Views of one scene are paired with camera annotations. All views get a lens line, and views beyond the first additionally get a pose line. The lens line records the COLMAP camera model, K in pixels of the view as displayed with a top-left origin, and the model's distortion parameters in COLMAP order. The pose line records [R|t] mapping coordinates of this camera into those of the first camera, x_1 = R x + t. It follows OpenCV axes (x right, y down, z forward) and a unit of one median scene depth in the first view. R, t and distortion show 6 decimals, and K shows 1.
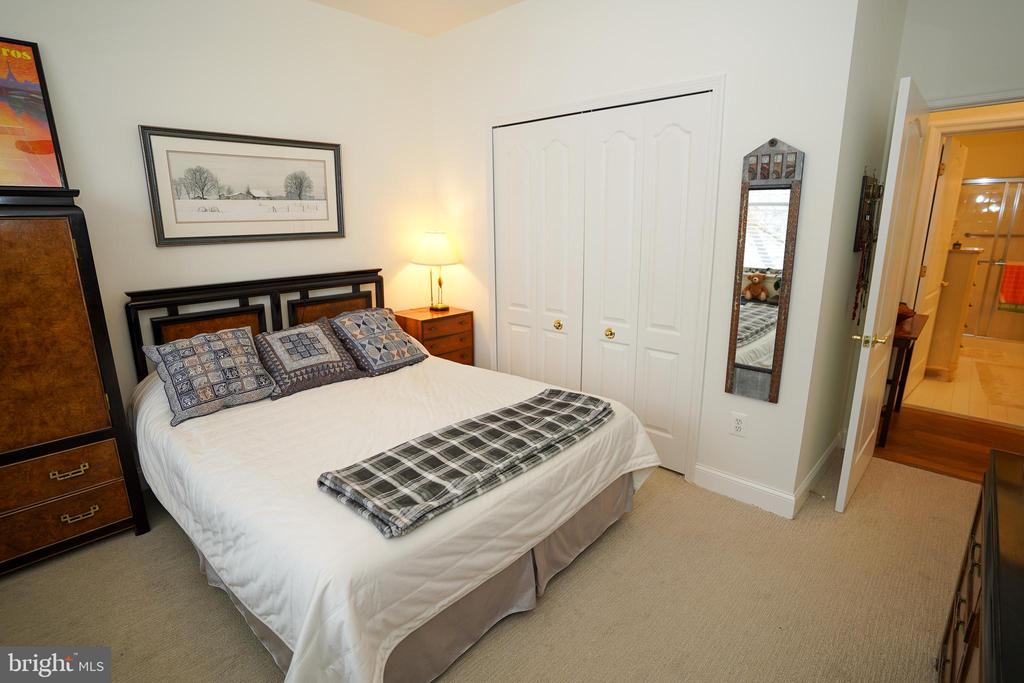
lens RADIAL K [[503.7, 0, 513.6], [0, 503.7, 338.0], [0, 0, 1]] dist [-0.079648, 0.036901]
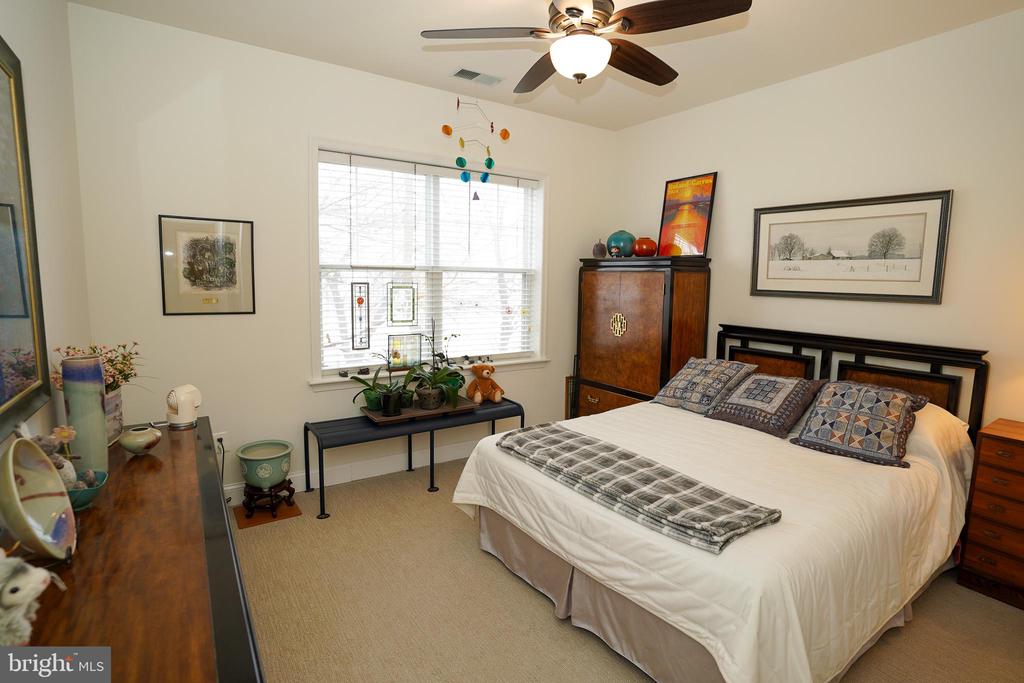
lens RADIAL K [[503.7, 0, 513.6], [0, 503.7, 338.0], [0, 0, 1]] dist [-0.079648, 0.036901]
pose [[-0.215844, 0.117626, -0.969317, 0.675190], [-0.247228, 0.953786, 0.170794, -0.133620], [0.944611, 0.276507, -0.176789, 0.597035]]
